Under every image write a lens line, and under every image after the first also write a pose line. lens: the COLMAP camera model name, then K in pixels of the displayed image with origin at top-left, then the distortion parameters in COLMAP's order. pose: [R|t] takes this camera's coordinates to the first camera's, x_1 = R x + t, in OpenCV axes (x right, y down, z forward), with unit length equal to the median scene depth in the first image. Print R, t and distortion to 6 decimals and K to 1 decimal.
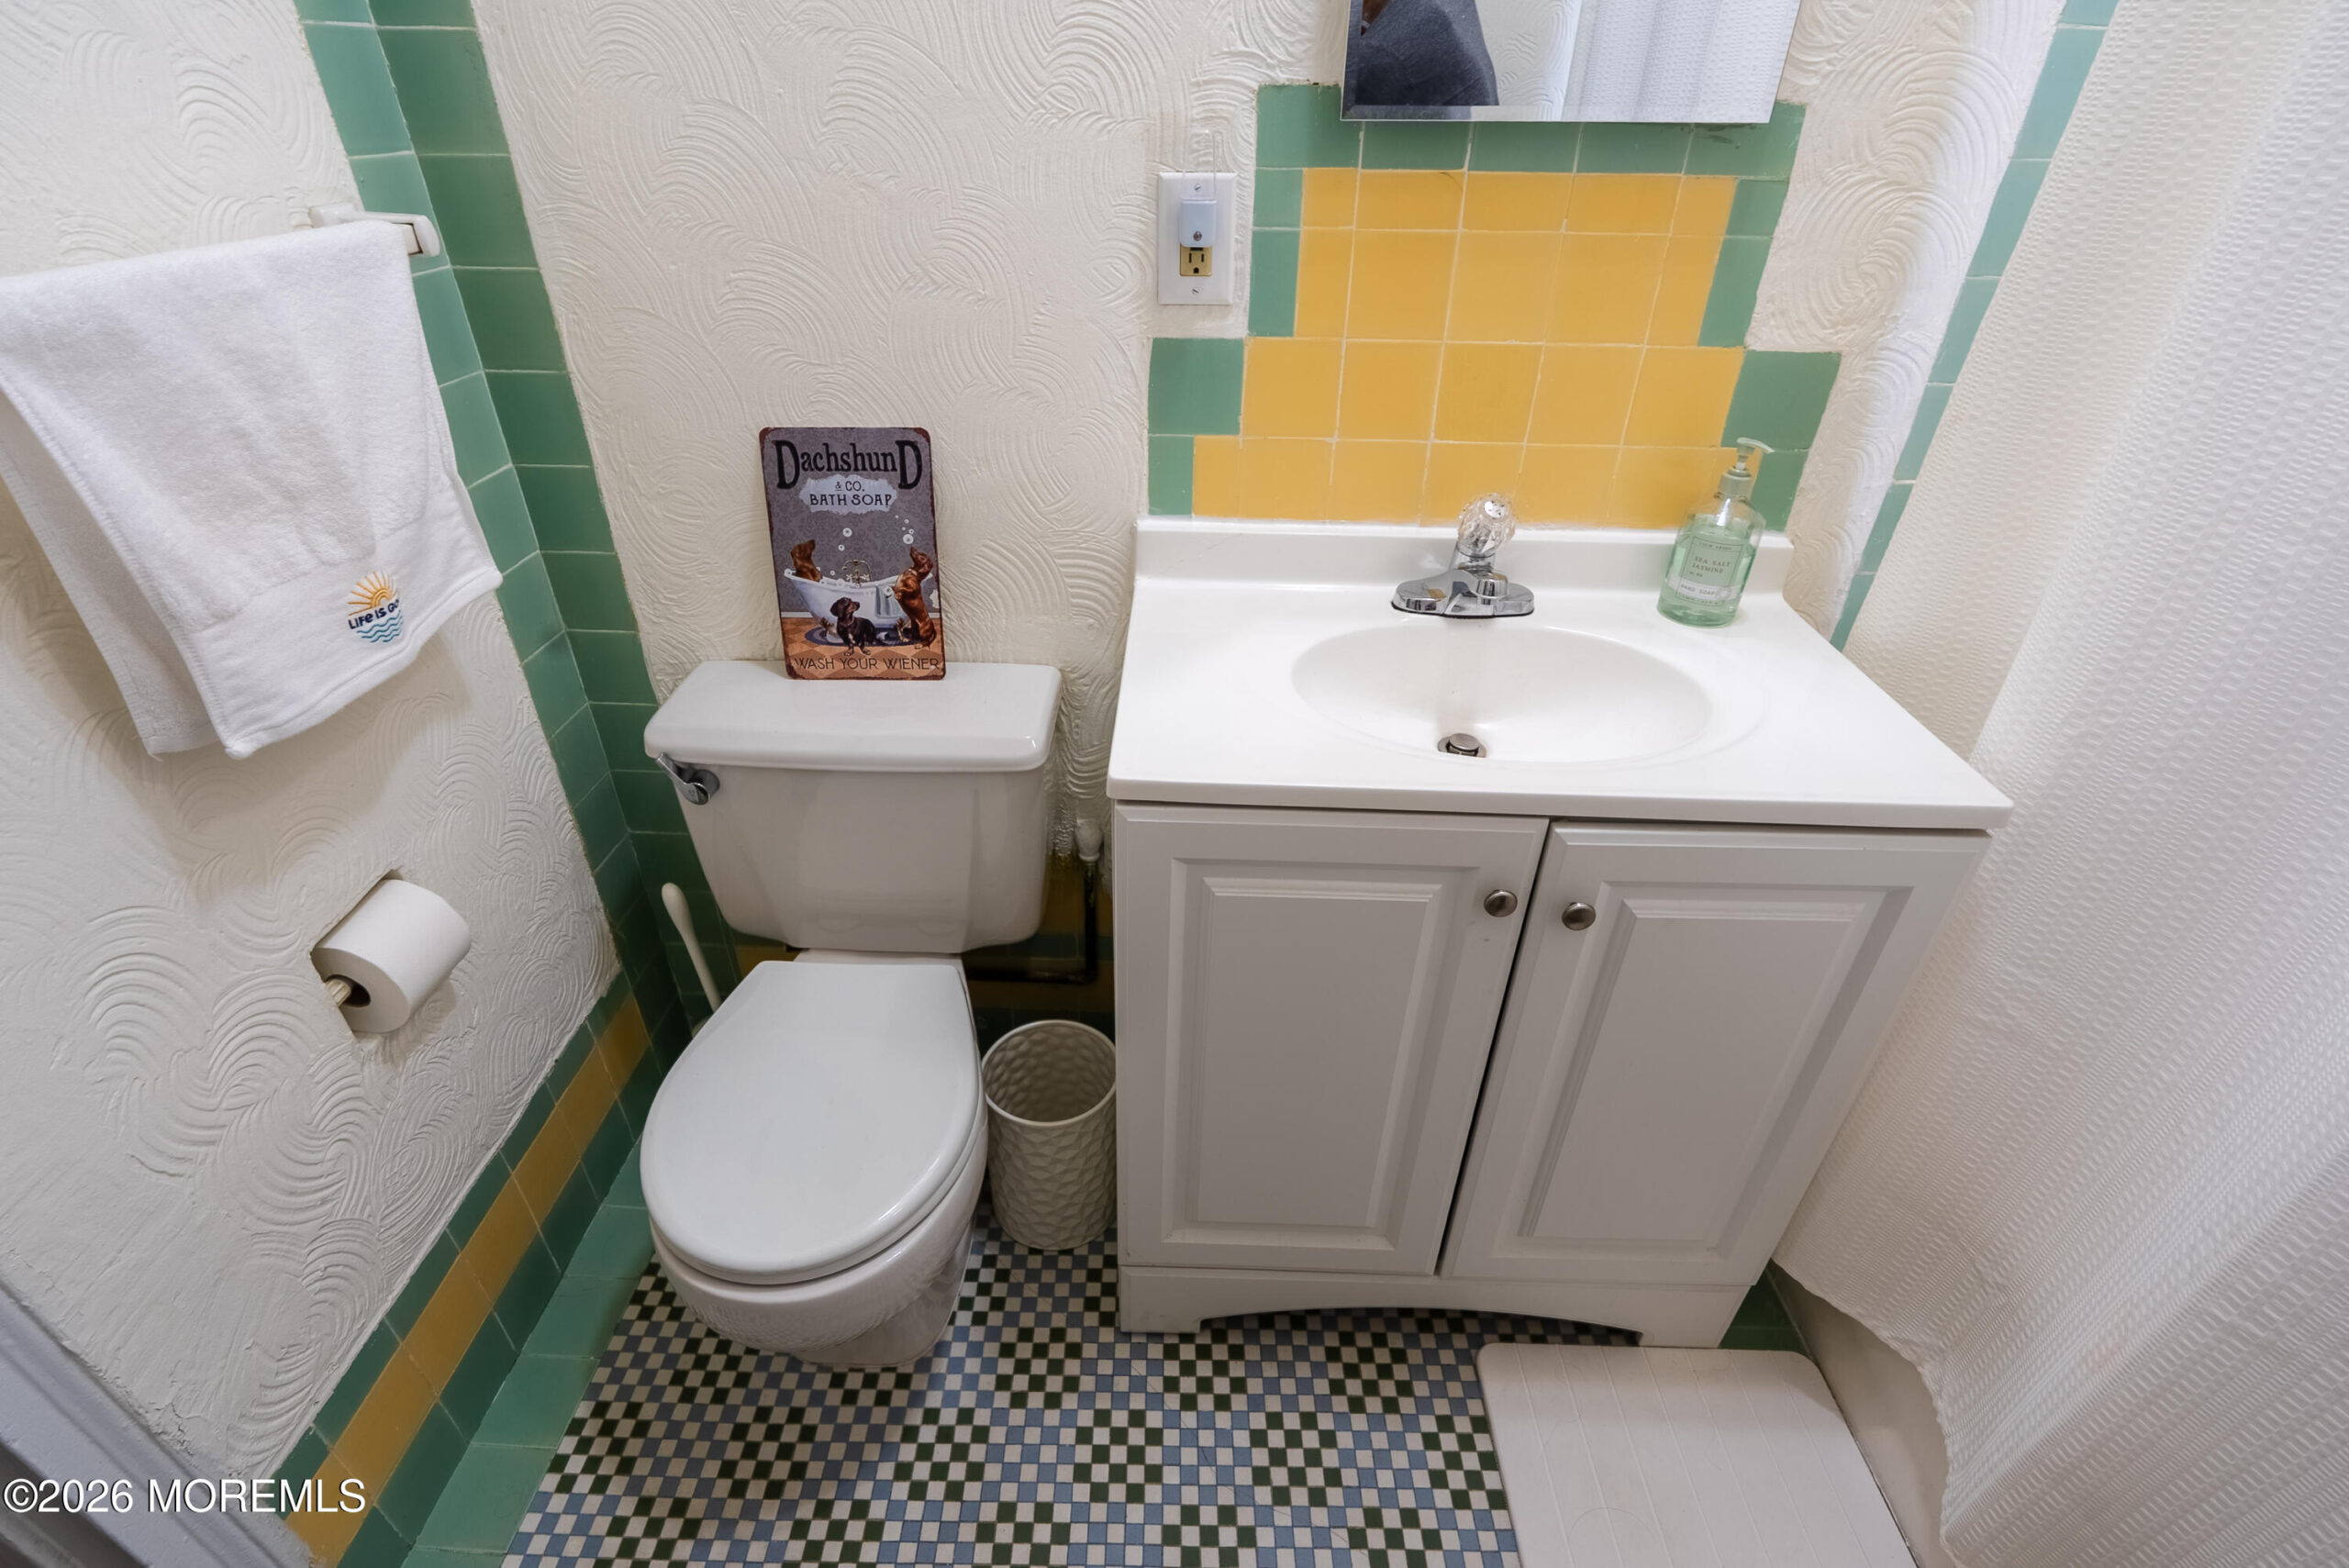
lens RADIAL K [[1079.7, 0, 1158.9], [0, 1079.7, 786.8], [0, 0, 1]] dist [-0.010848, 0.000994]
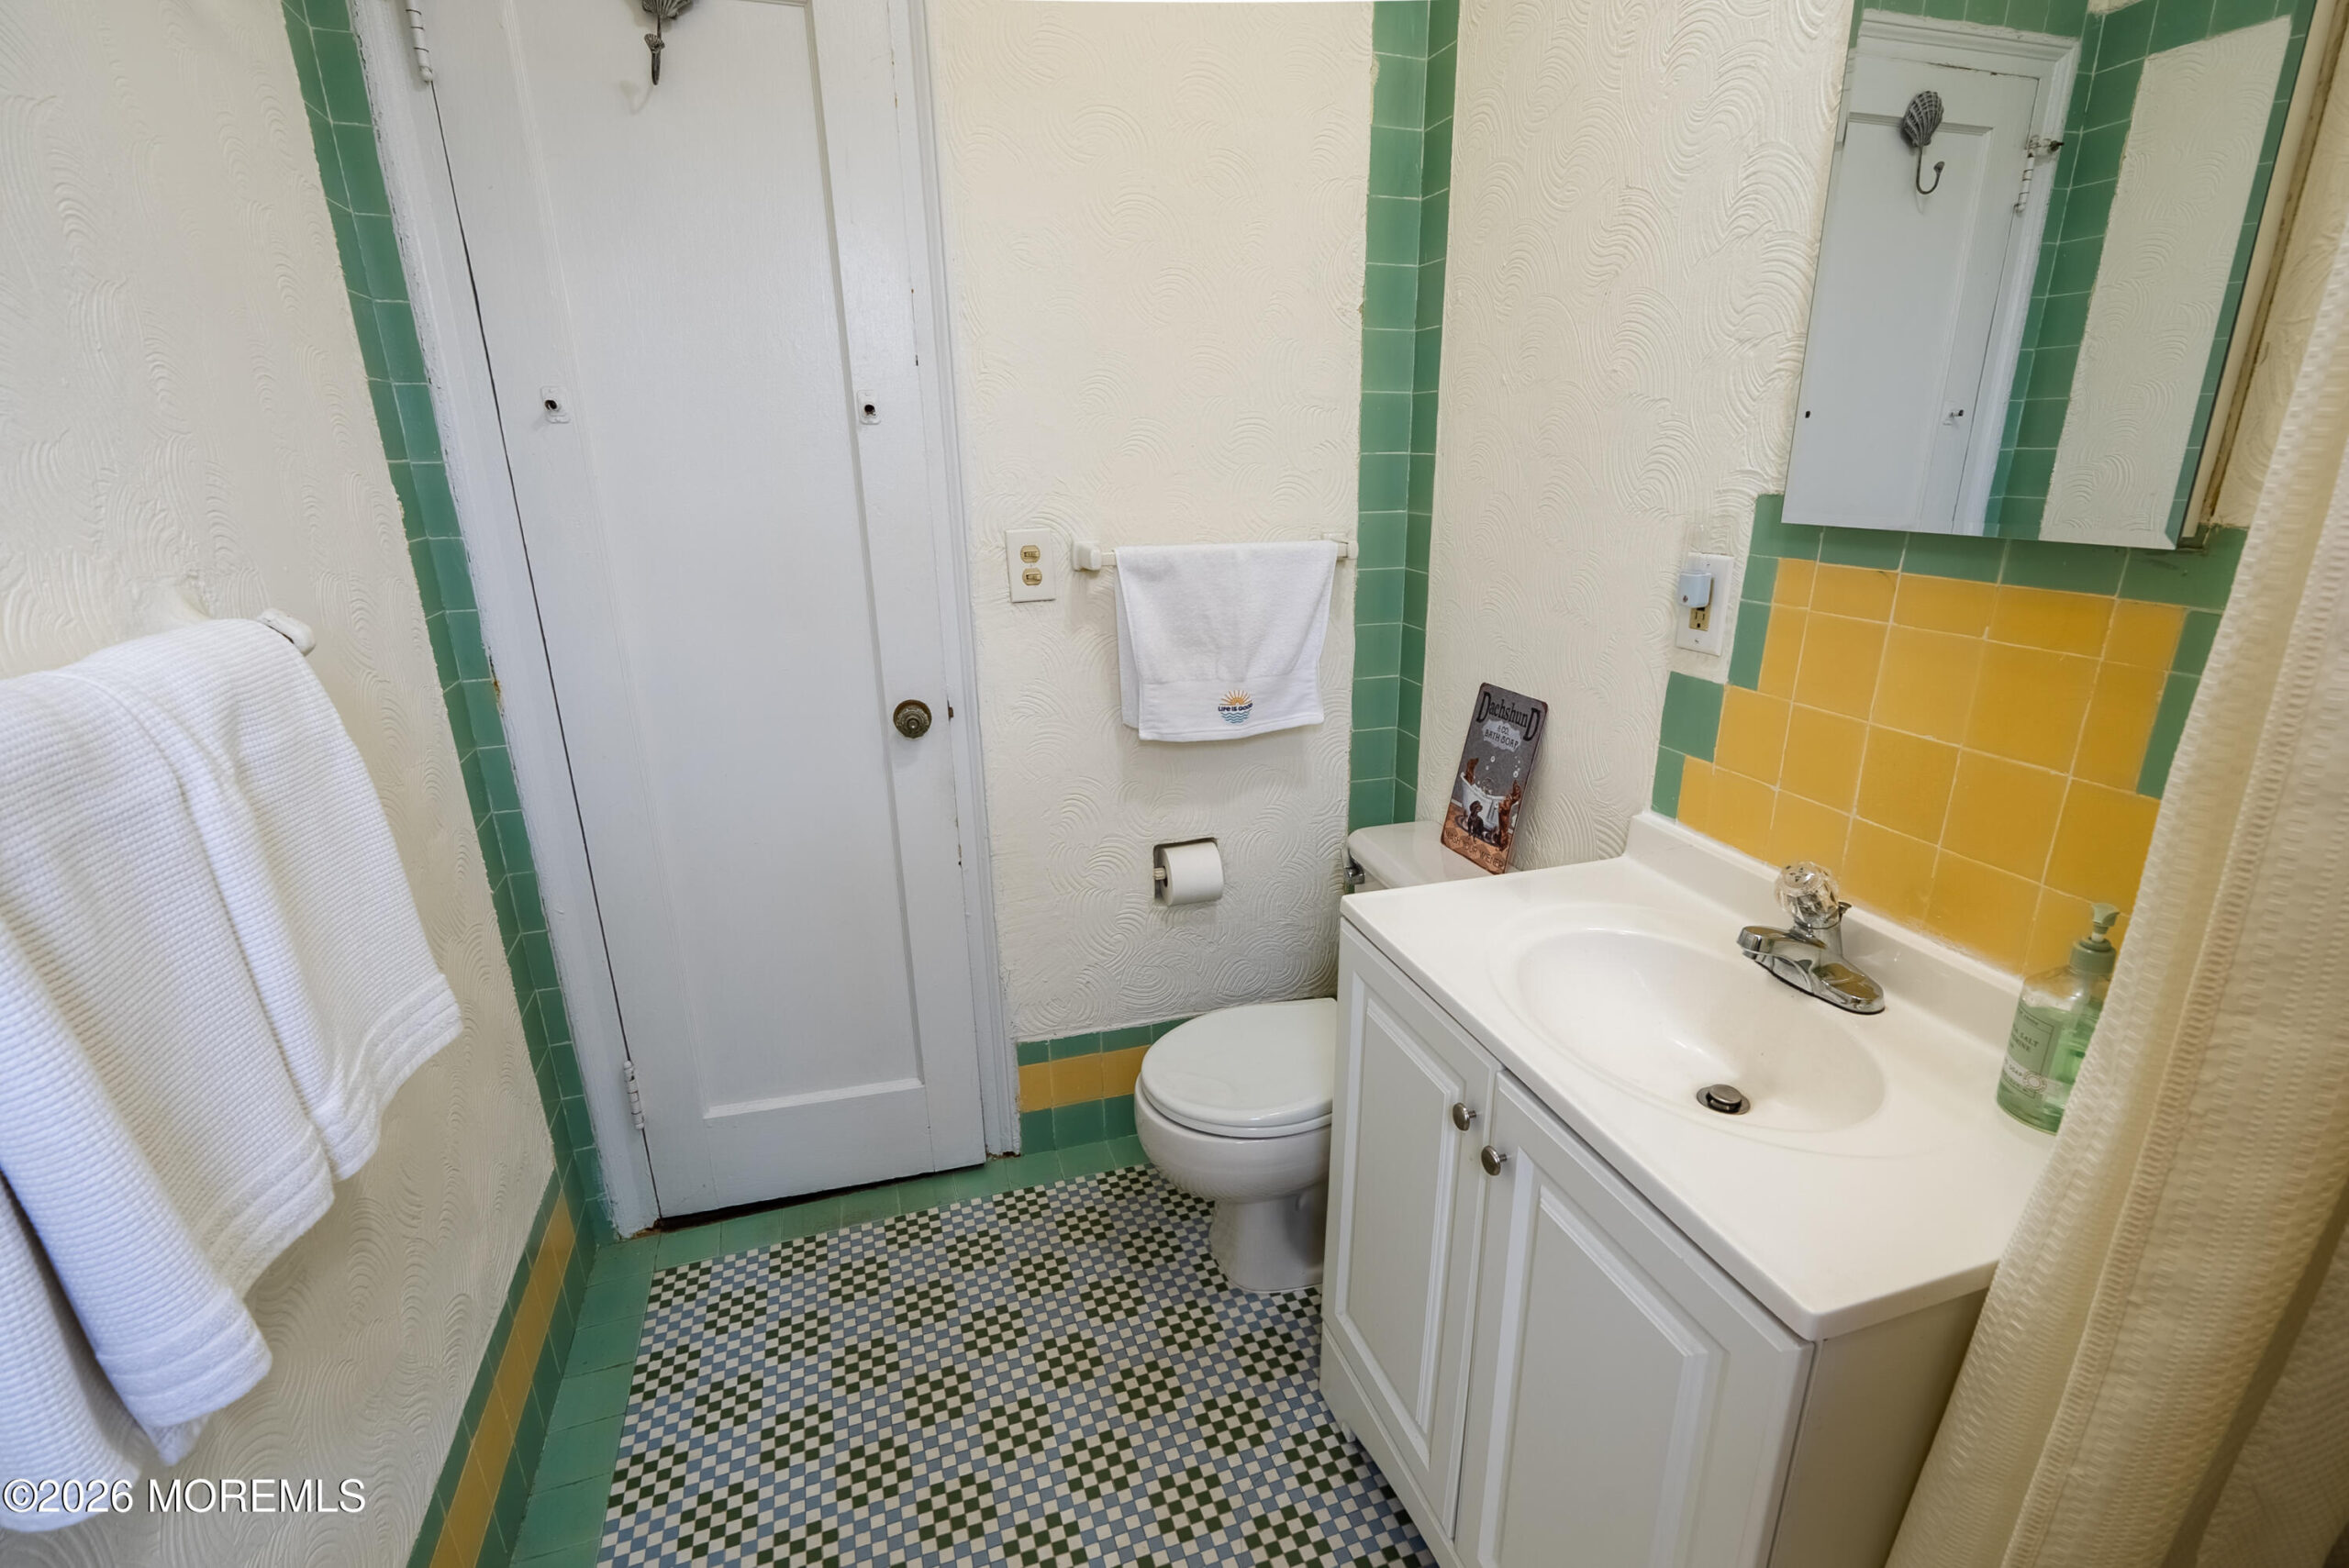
lens RADIAL K [[1092.5, 0, 1214.0], [0, 1092.5, 818.3], [0, 0, 1]] dist [-0.003757, 0.000132]
pose [[0.350691, 0.291850, -0.889853, 0.909481], [-0.503731, 0.859817, 0.083479, -0.103273], [0.789475, 0.418972, 0.448544, 0.086166]]
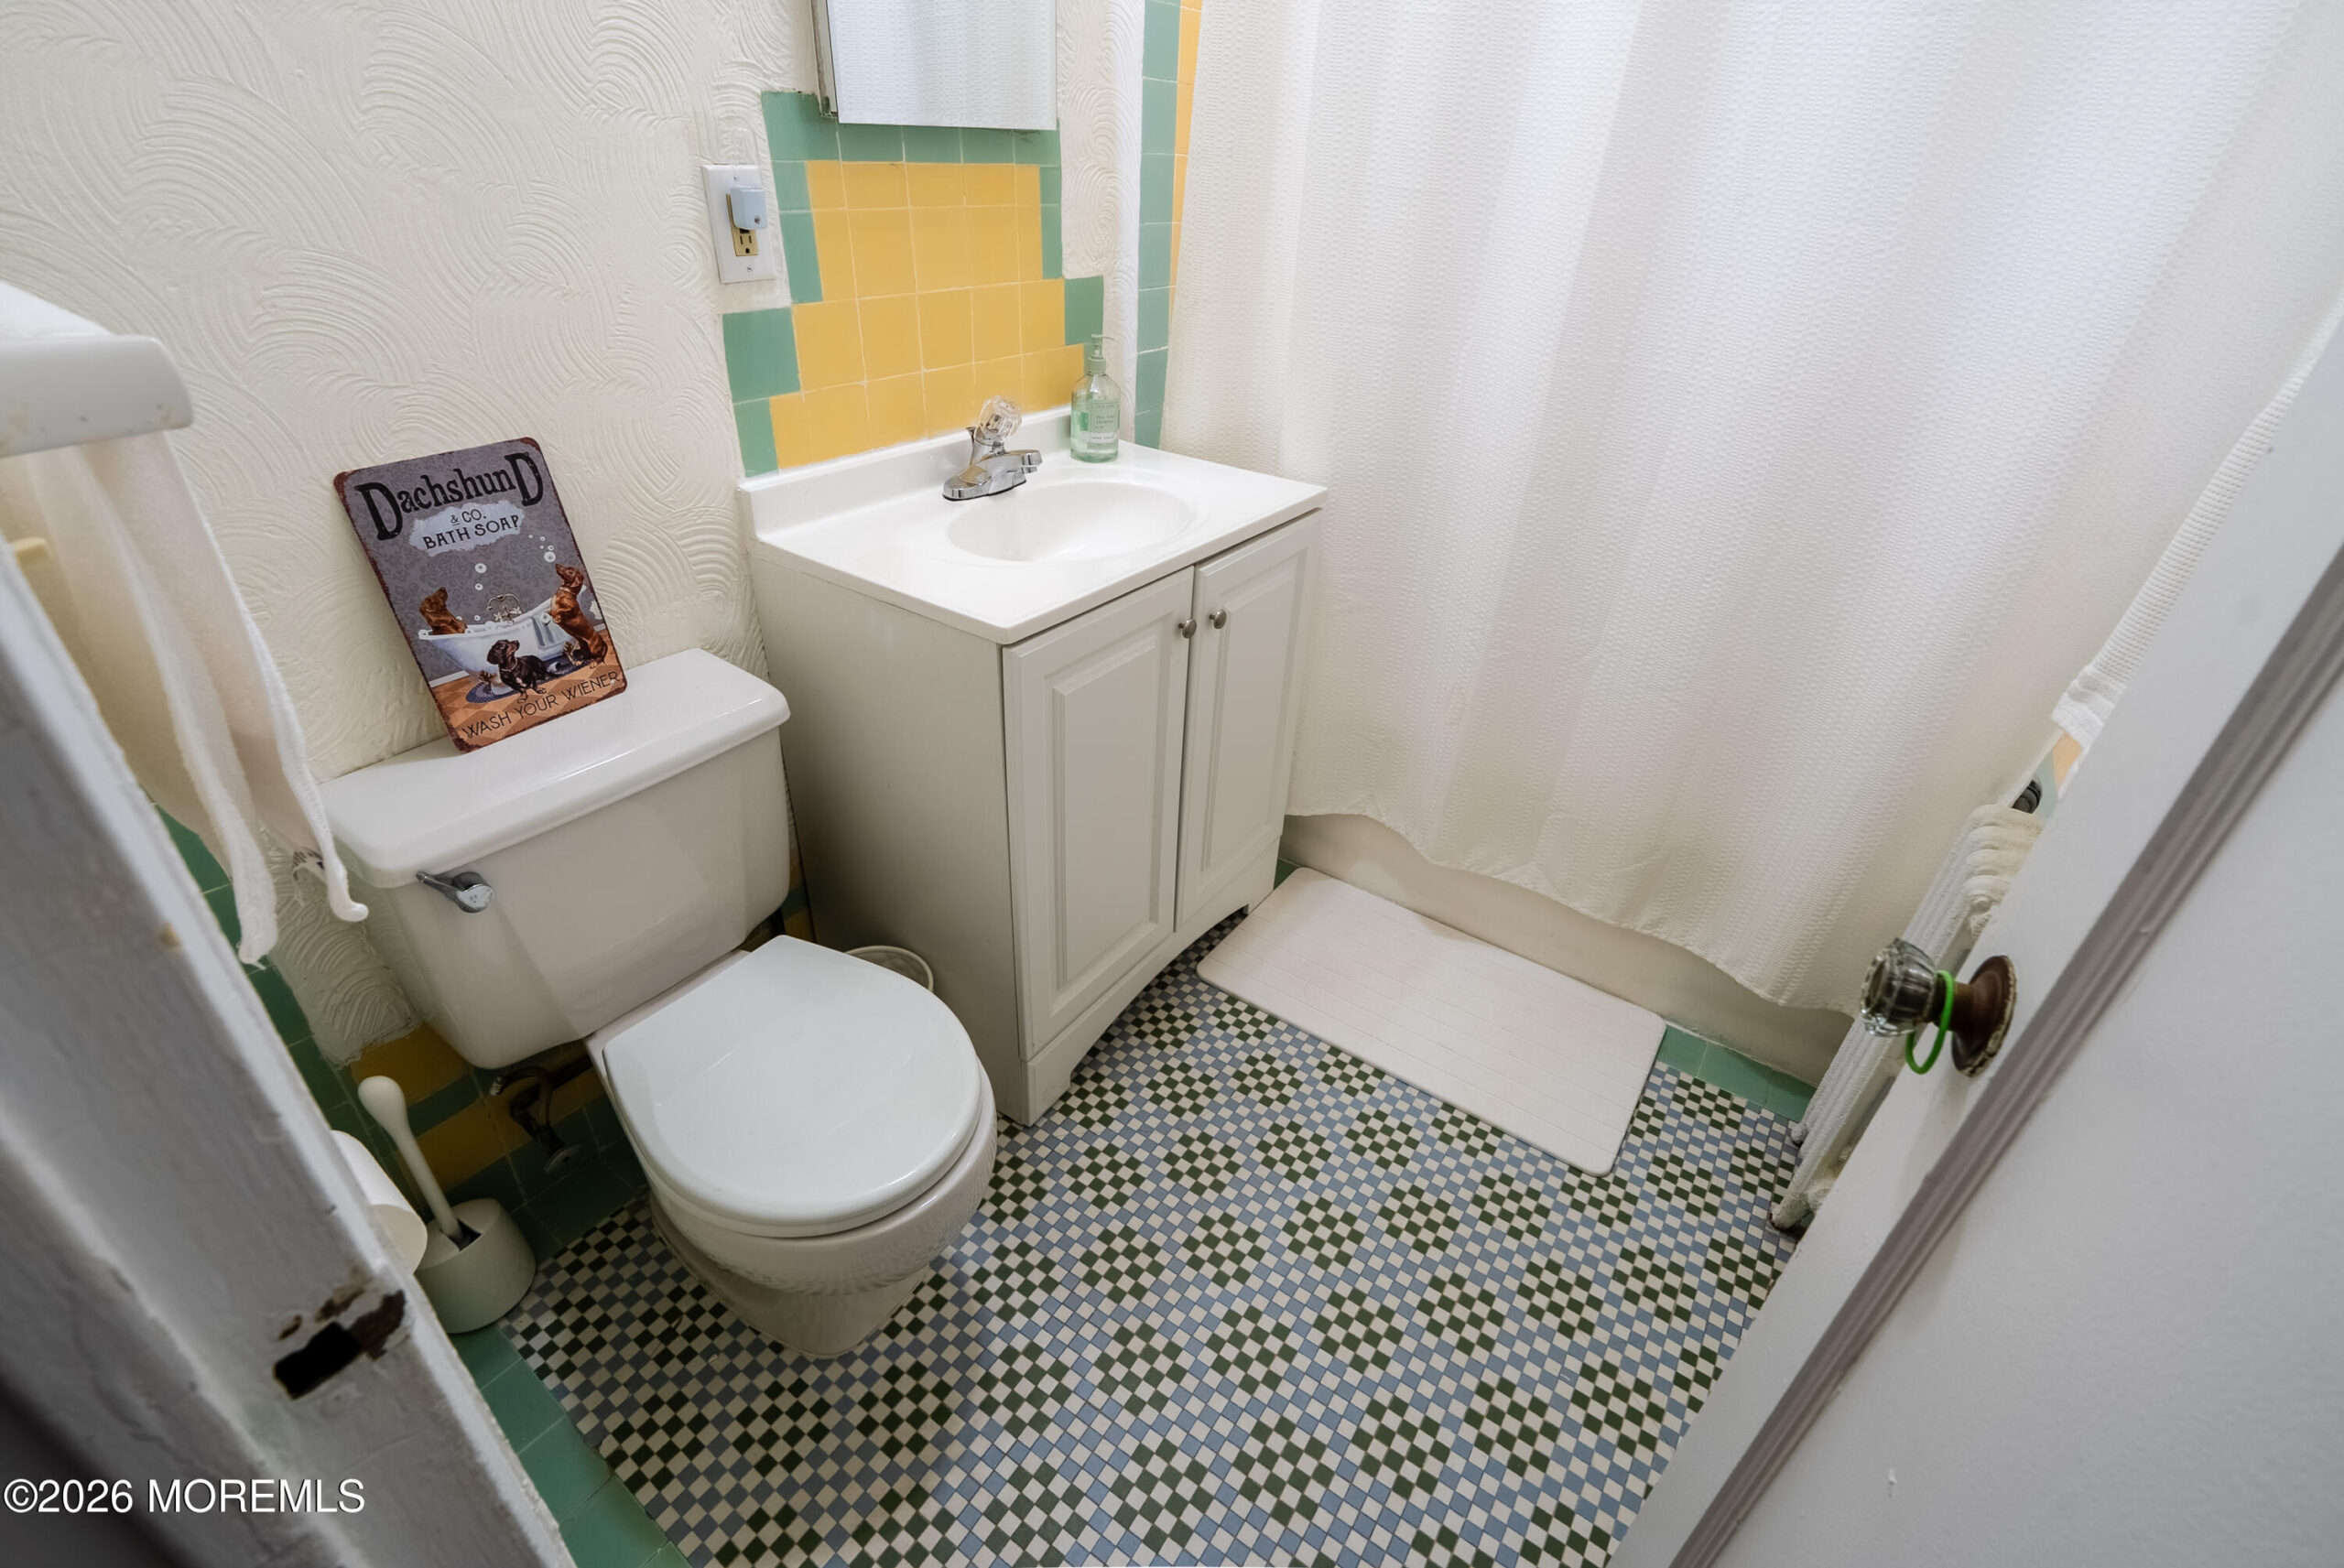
lens RADIAL K [[1044.7, 0, 1172.0], [0, 1044.7, 784.0], [0, 0, 1]] dist [-0.008851, 0.000696]
pose [[0.547003, -0.428759, 0.718995, -0.683764], [0.418531, 0.883902, 0.208684, -0.015409], [-0.724996, 0.186771, 0.662946, 0.034797]]
